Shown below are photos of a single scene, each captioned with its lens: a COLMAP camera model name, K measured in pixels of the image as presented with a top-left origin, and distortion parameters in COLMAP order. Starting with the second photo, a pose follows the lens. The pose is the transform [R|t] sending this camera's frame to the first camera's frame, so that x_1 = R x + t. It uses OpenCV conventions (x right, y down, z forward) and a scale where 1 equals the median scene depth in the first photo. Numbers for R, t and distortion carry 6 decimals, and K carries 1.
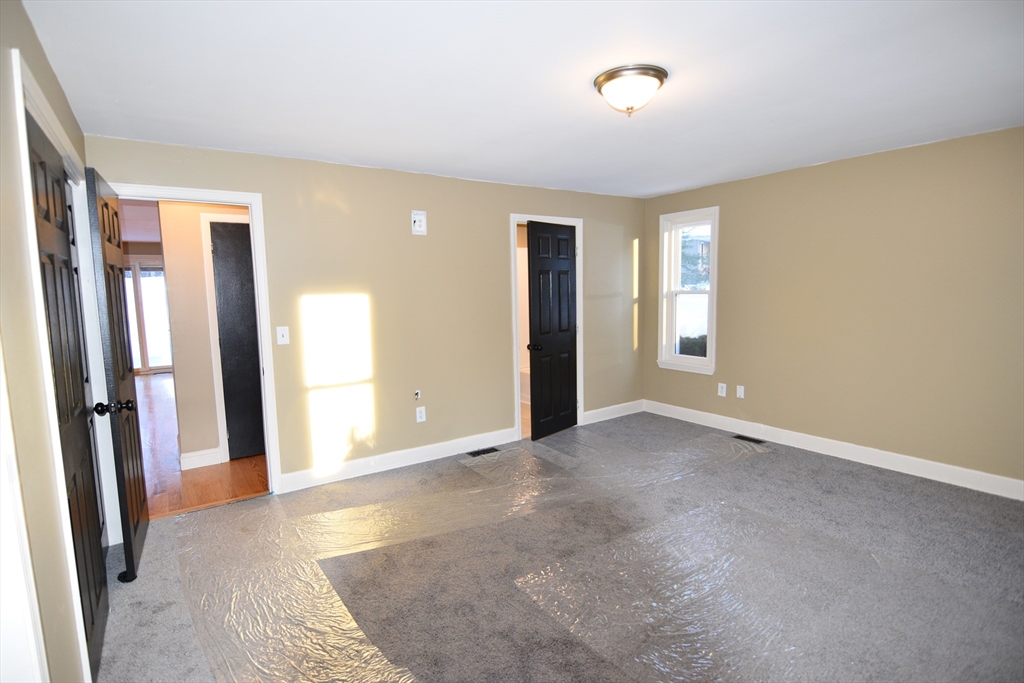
lens RADIAL K [[502.6, 0, 511.3], [0, 502.6, 343.0], [0, 0, 1]] dist [-0.001980, -0.000419]
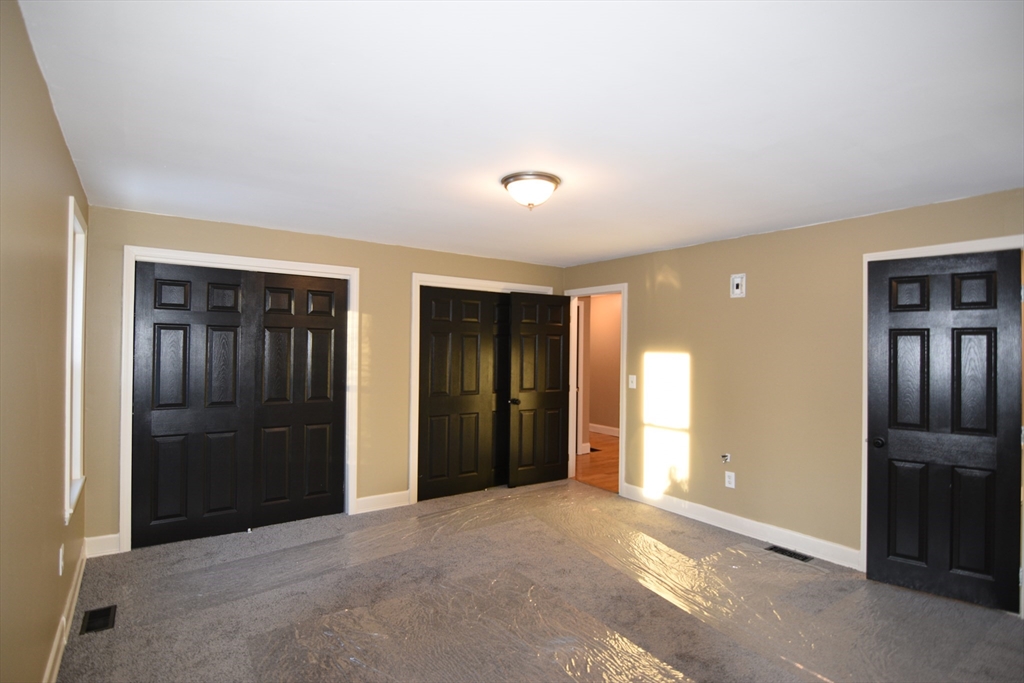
lens RADIAL K [[502.6, 0, 513.2], [0, 502.6, 342.8], [0, 0, 1]] dist [-0.001980, -0.000419]
pose [[0.022993, 0.001758, -0.999734, 0.830893], [-0.120899, 0.992664, -0.001035, -0.071978], [0.992399, 0.120891, 0.023036, 0.566329]]
